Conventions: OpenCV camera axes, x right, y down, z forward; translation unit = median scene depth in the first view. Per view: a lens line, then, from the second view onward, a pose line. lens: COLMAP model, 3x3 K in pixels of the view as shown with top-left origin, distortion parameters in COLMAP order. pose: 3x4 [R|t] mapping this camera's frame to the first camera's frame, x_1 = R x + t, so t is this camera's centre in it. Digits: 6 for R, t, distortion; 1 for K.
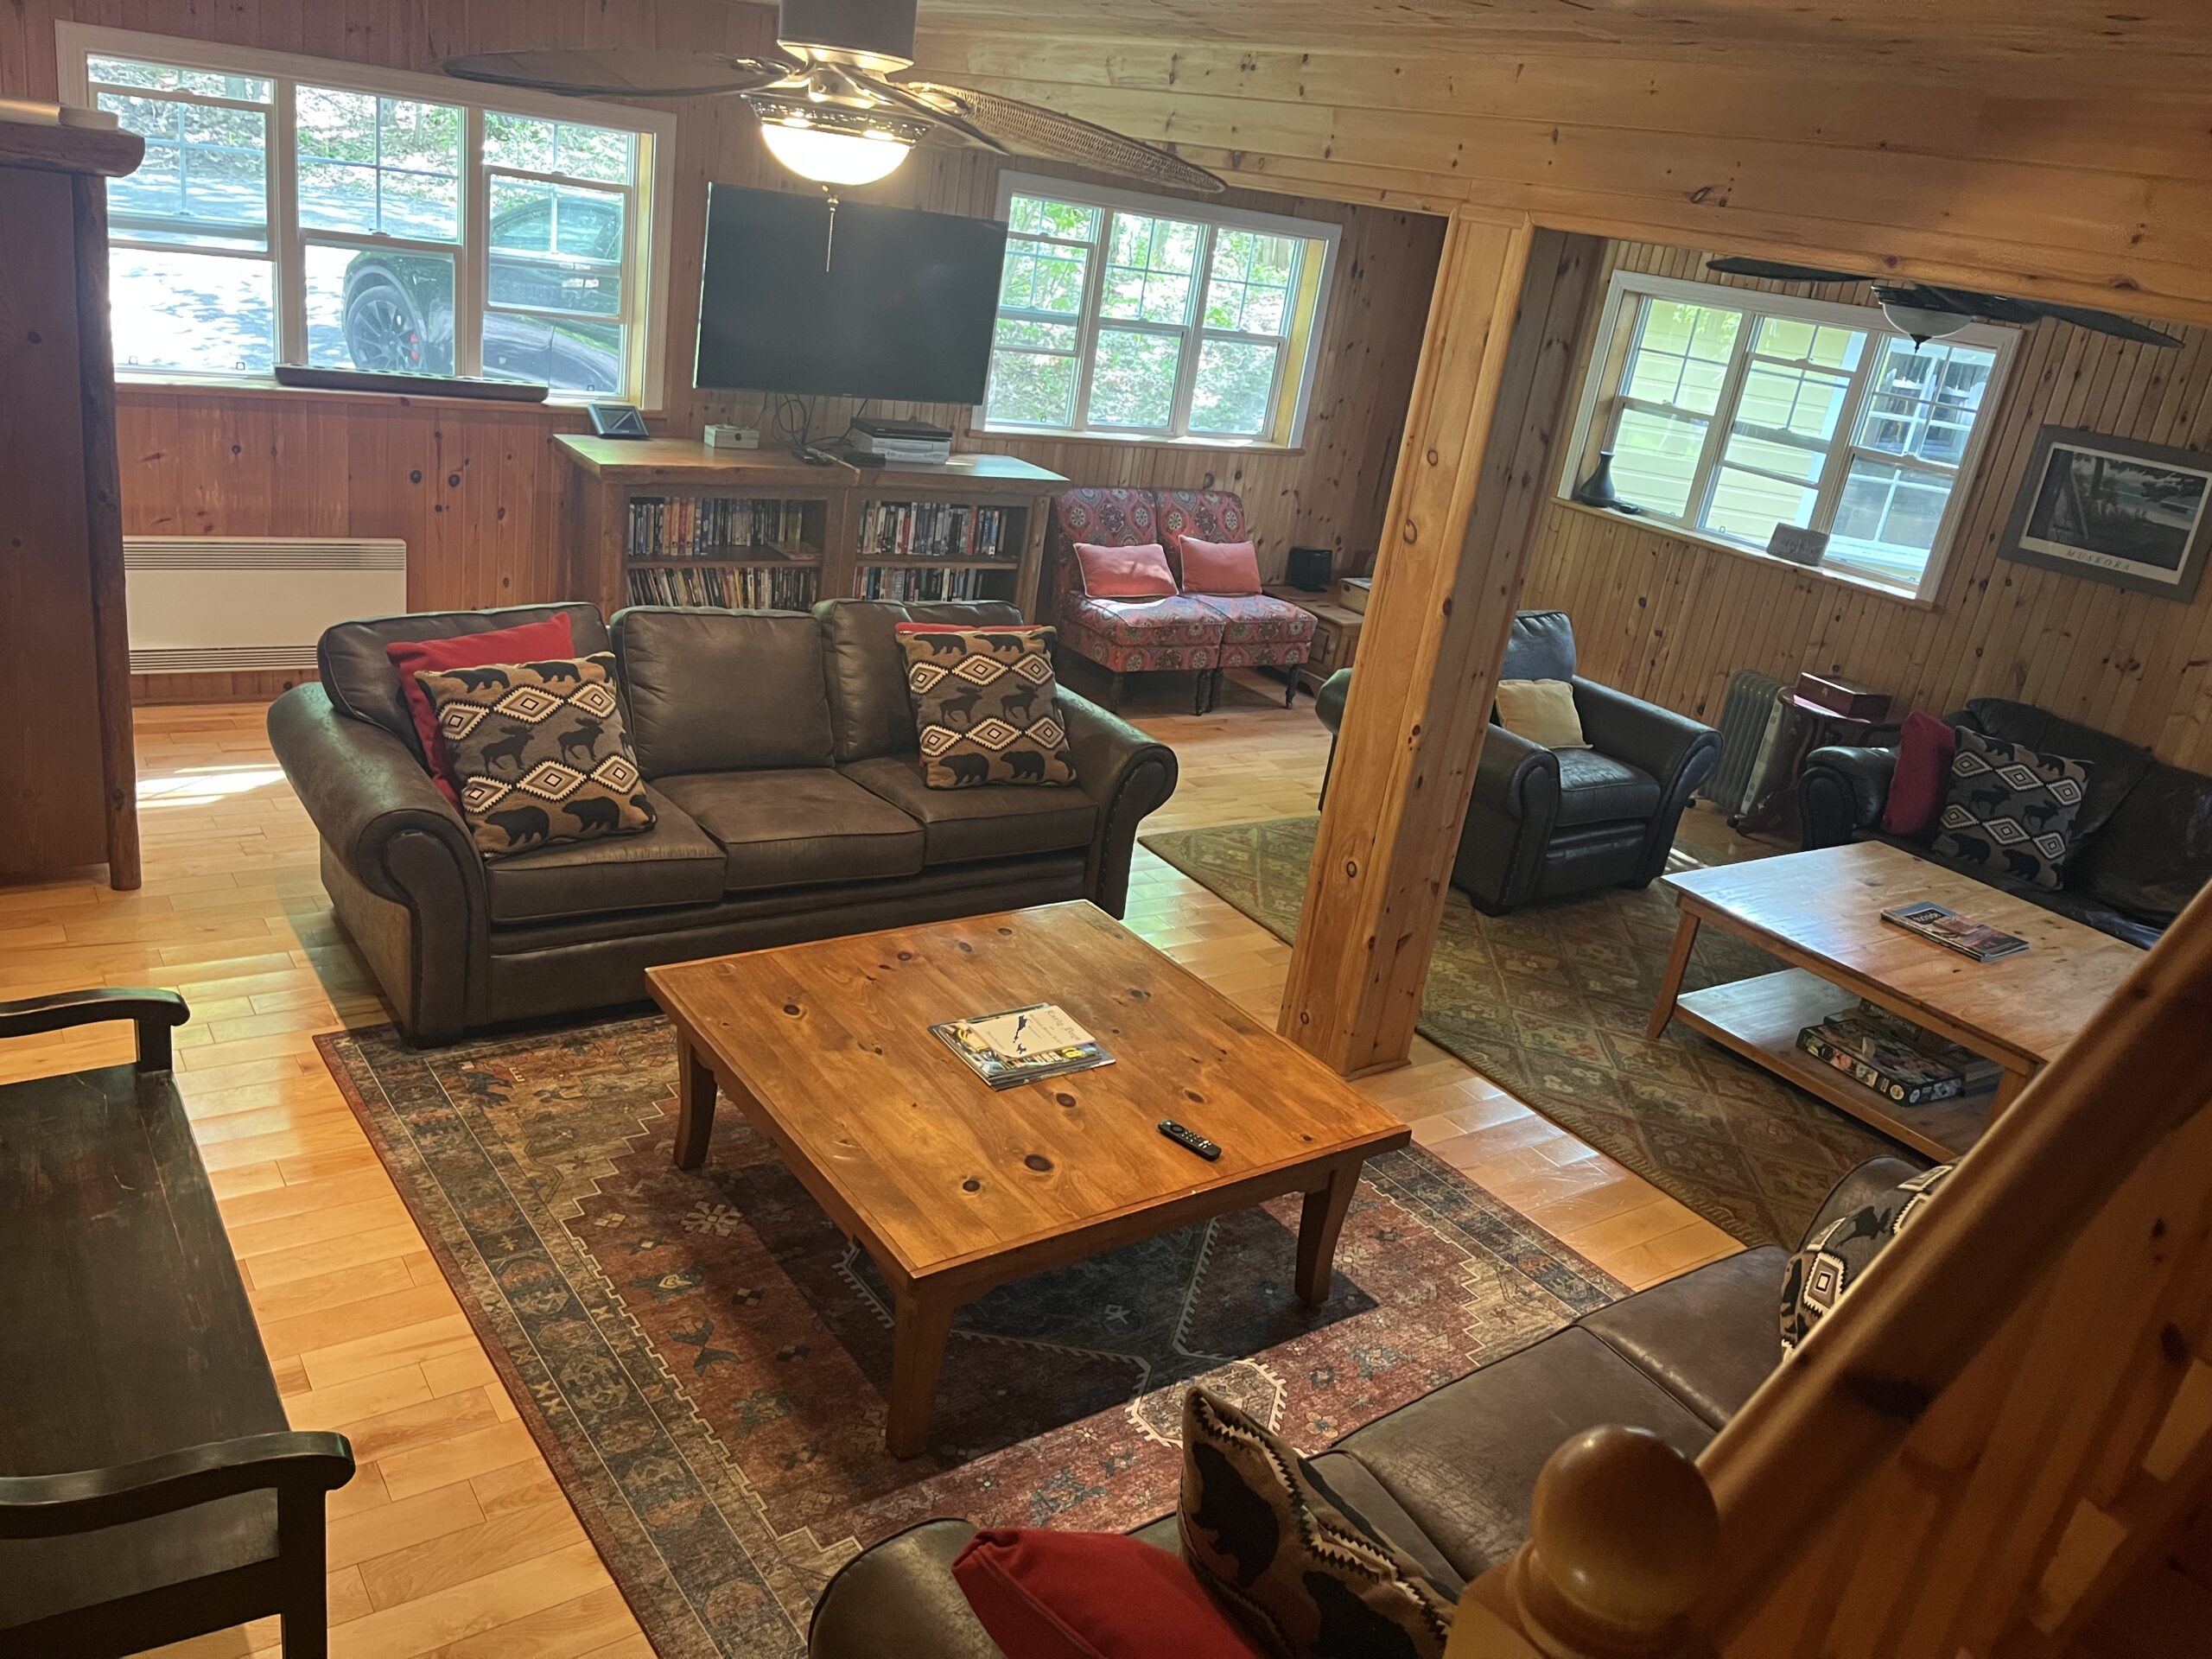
lens RADIAL K [[1664.9, 0, 1106.0], [0, 1664.9, 829.5], [0, 0, 1]] dist [-0.004874, -0.001933]
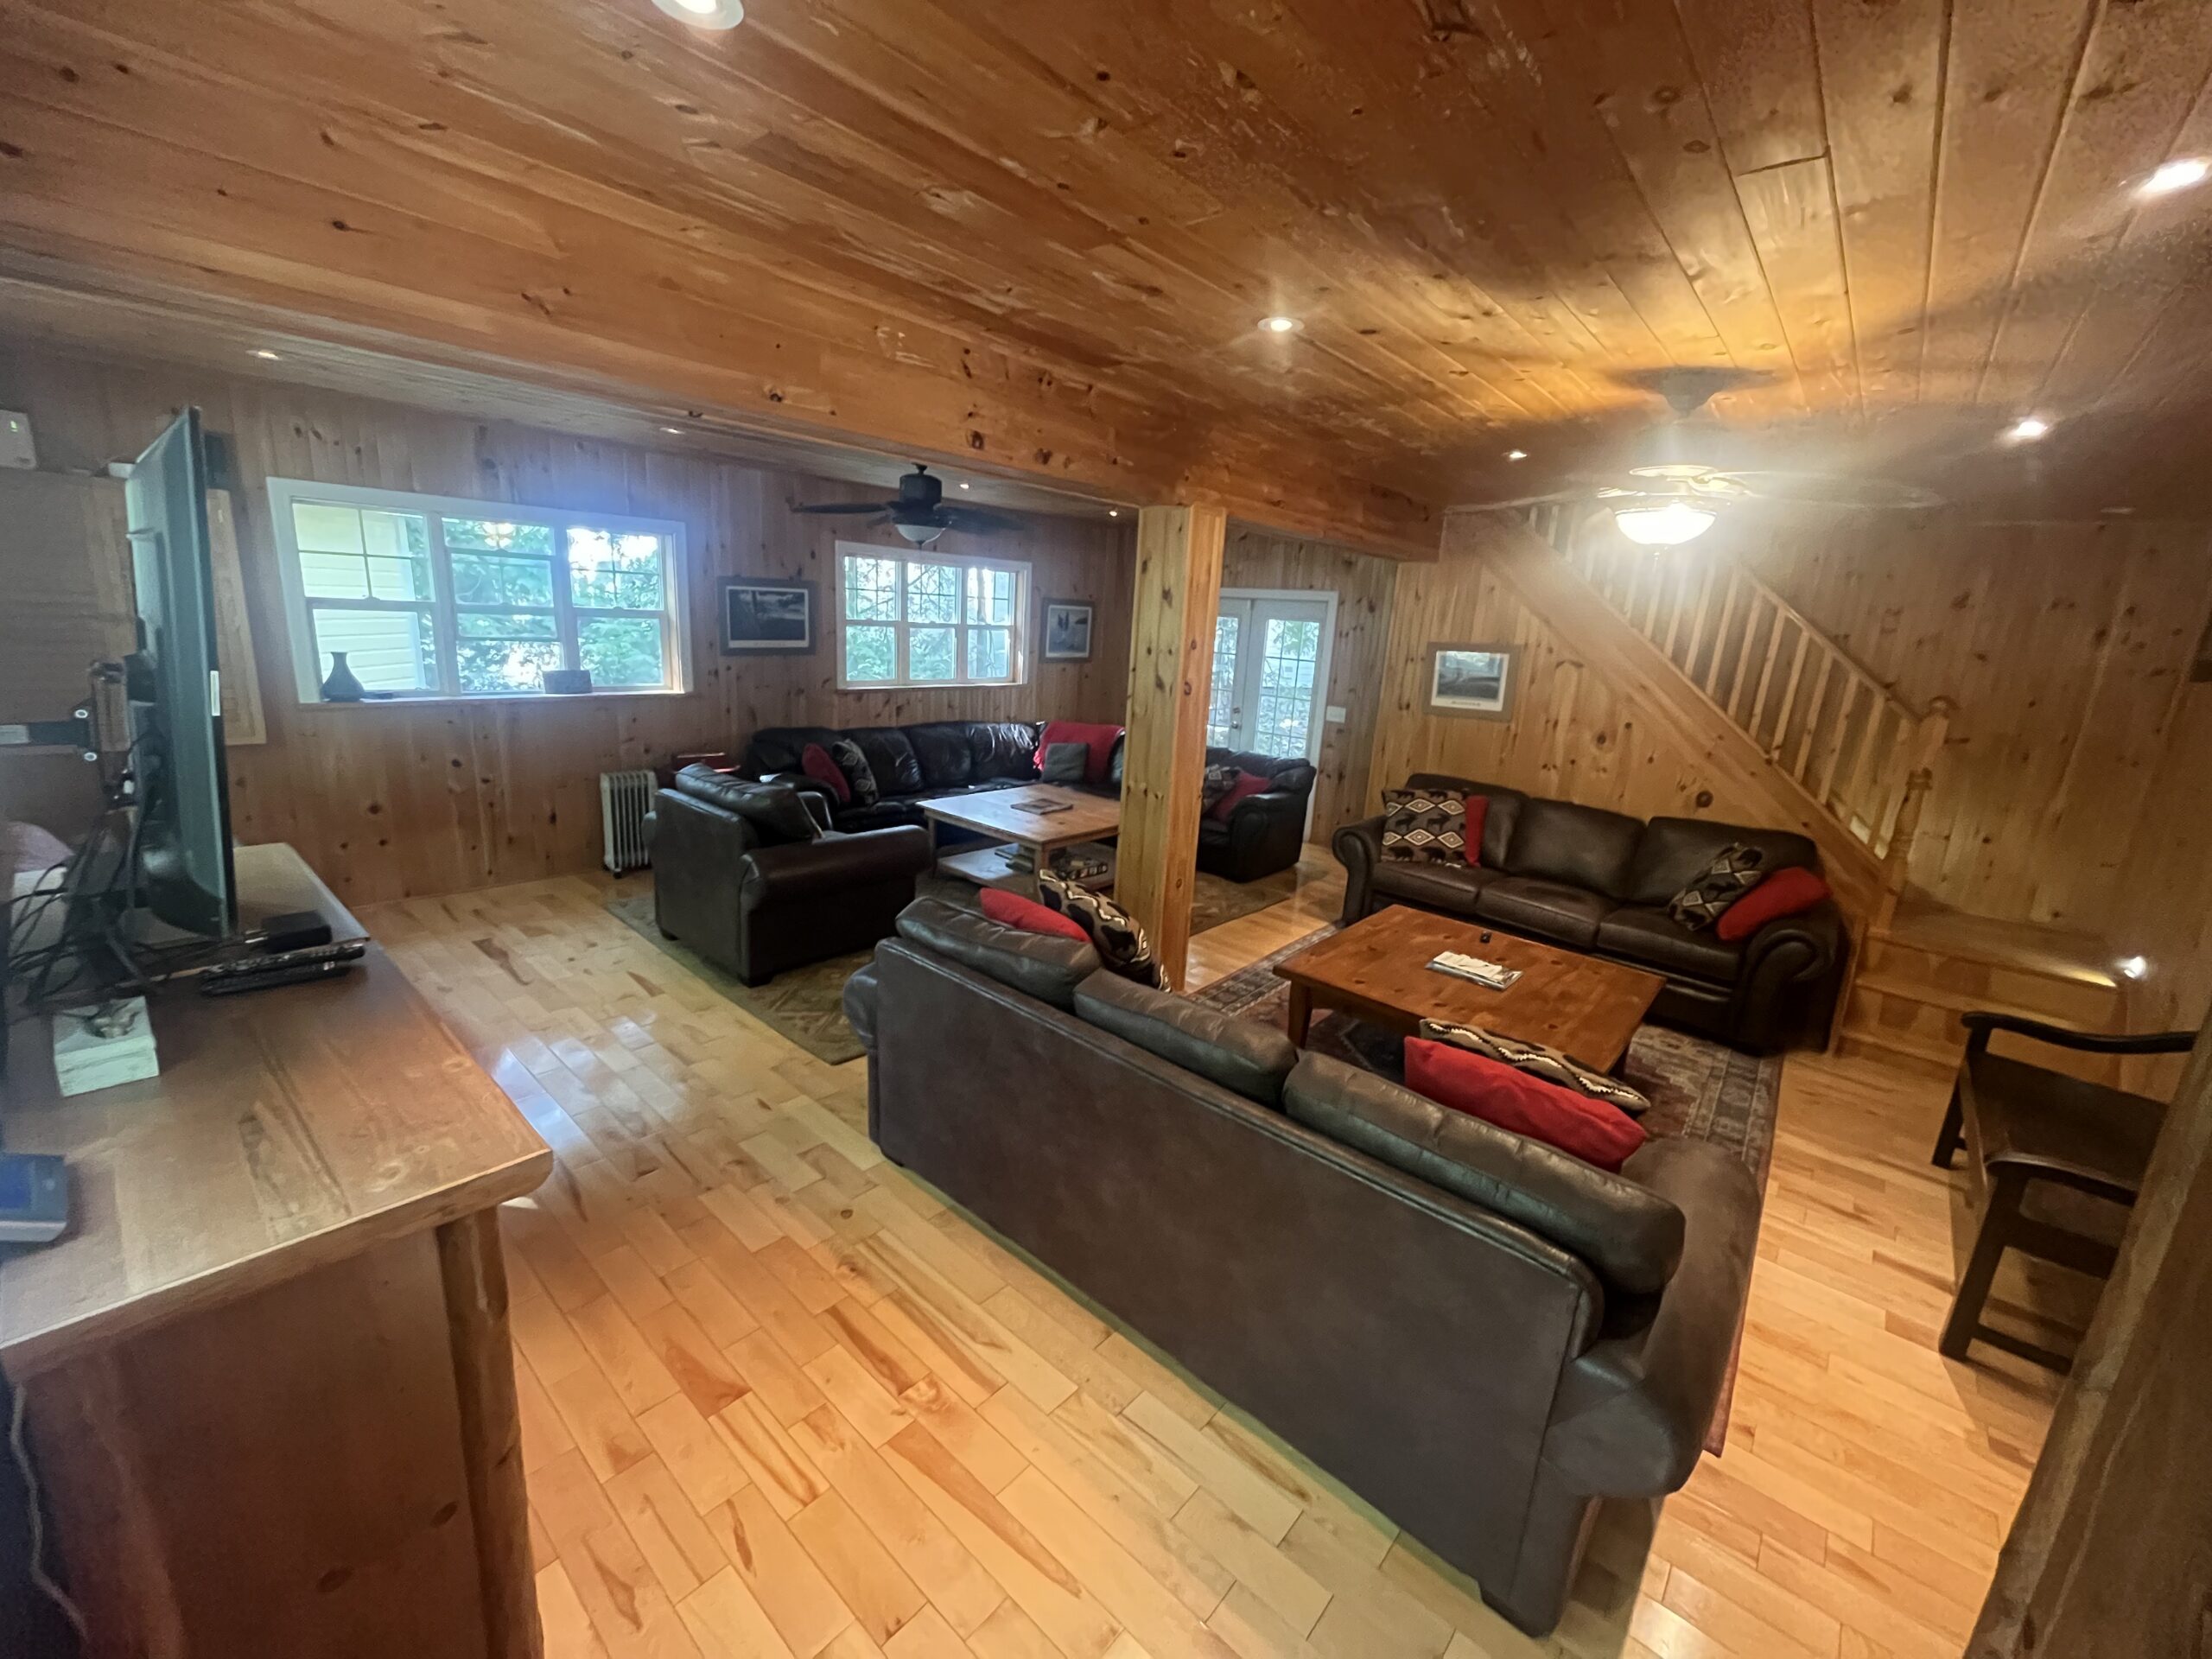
lens RADIAL K [[899.0, 0, 1106.0], [0, 899.0, 829.5], [0, 0, 1]] dist [0.000131, 0.000006]
pose [[-0.197501, -0.397225, 0.896217, -0.393326], [0.248332, 0.864132, 0.437730, -0.279987], [-0.948327, 0.309012, -0.072023, 0.659383]]
